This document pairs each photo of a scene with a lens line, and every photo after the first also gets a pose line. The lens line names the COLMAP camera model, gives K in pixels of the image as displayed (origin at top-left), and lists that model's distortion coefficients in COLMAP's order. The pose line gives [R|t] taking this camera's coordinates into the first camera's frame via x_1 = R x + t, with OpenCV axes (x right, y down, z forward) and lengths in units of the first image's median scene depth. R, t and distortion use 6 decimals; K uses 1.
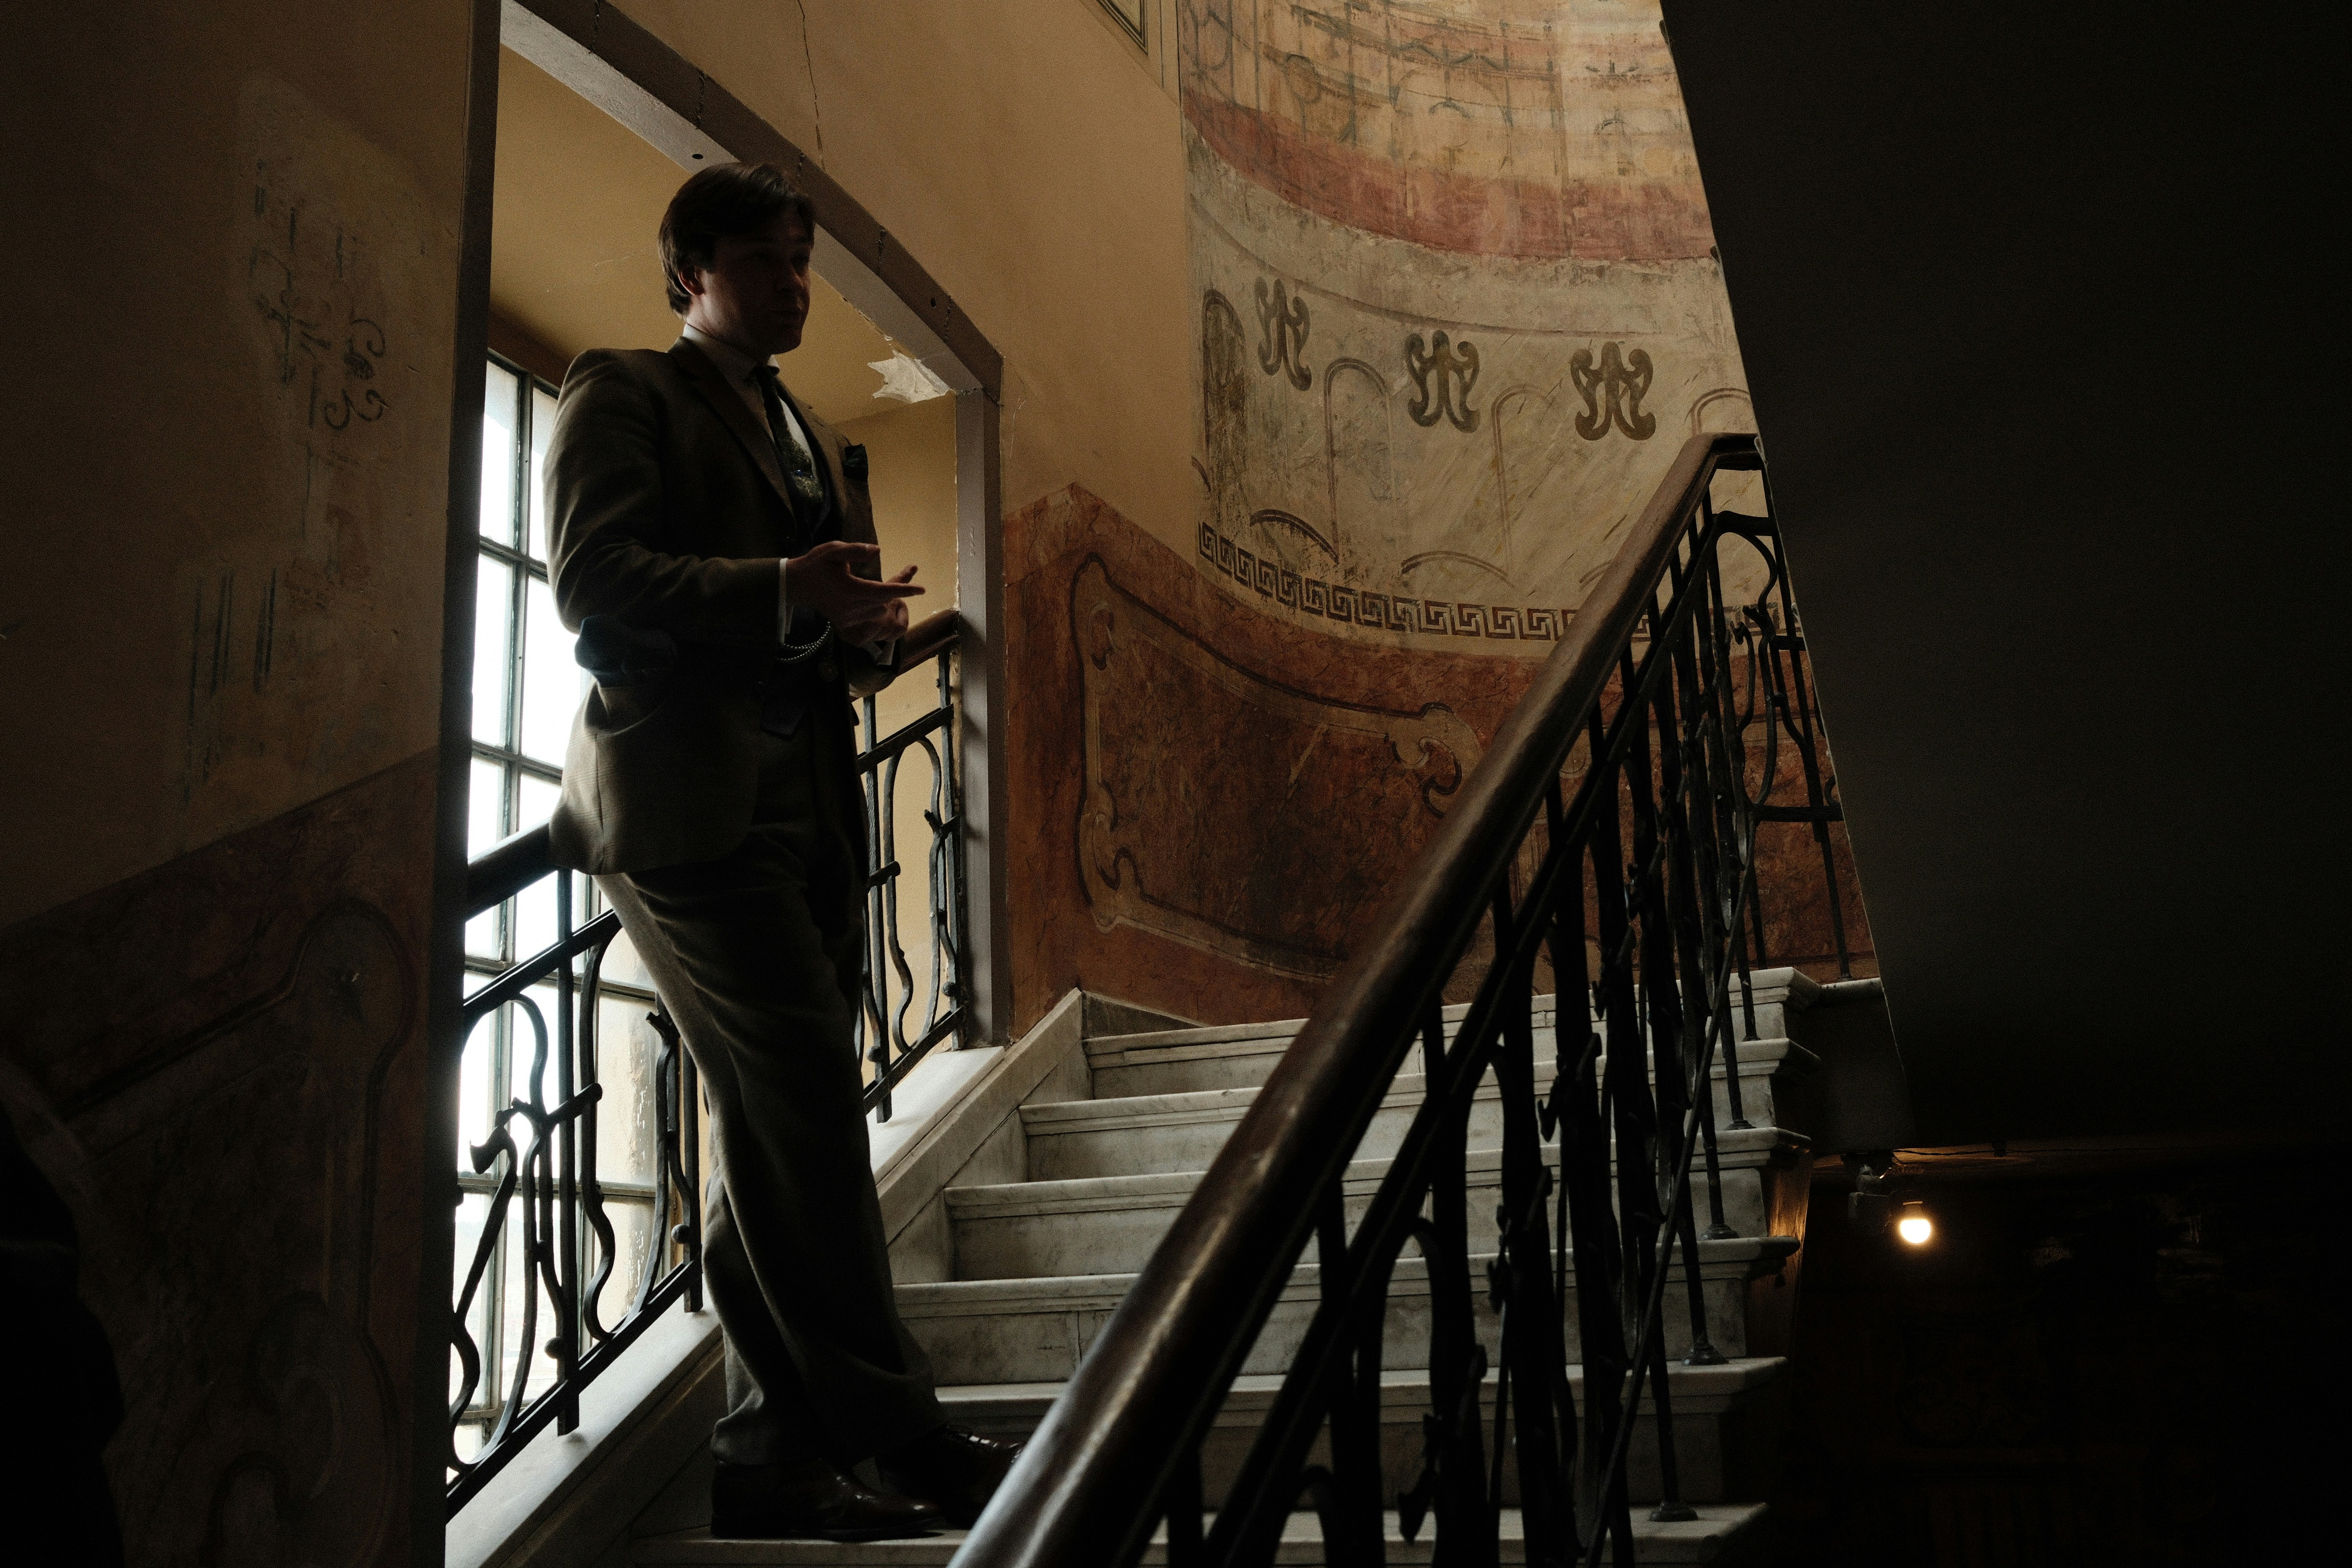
lens RADIAL K [[2312.8, 0, 1186.9], [0, 2312.8, 785.8], [0, 0, 1]] dist [0.008850, 0.000000]
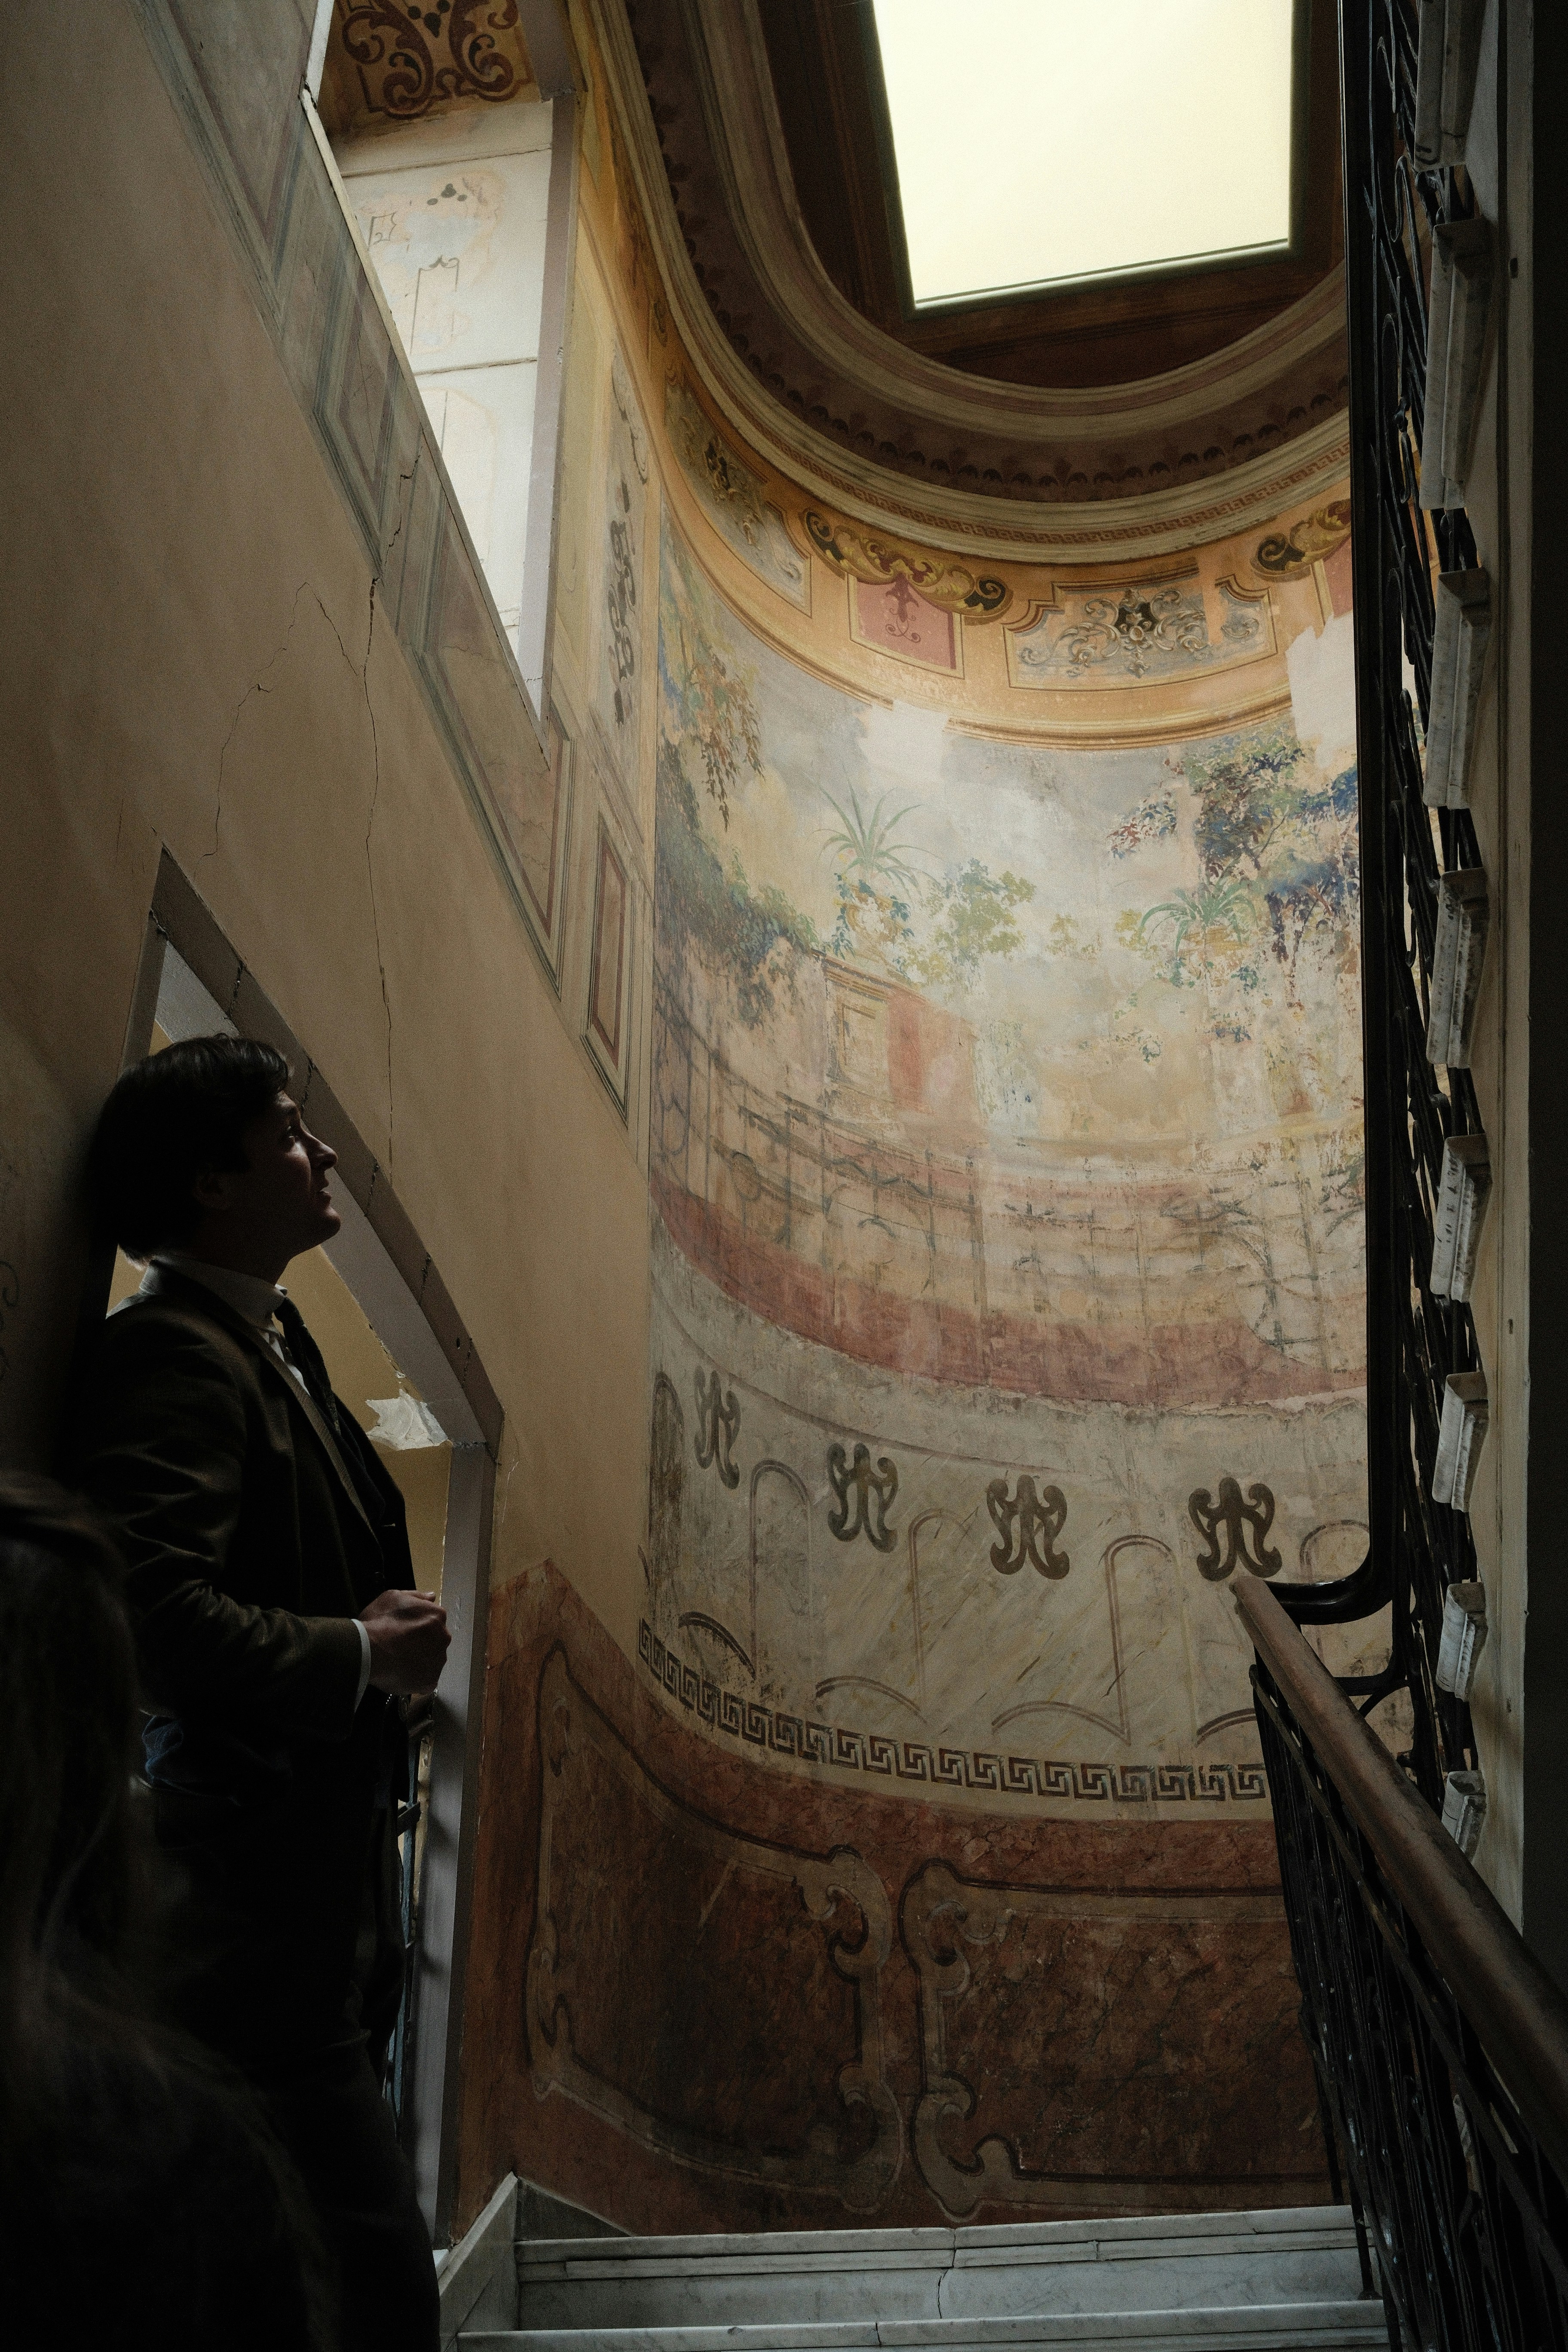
lens RADIAL K [[2312.8, 0, 778.4], [0, 2312.8, 1160.4], [0, 0, 1]] dist [0.008850, 0.000000]
pose [[0.977024, 0.134502, 0.165326, -0.104596], [-0.075812, 0.944305, -0.320220, 0.003014], [-0.199188, 0.300329, 0.932806, 0.077543]]
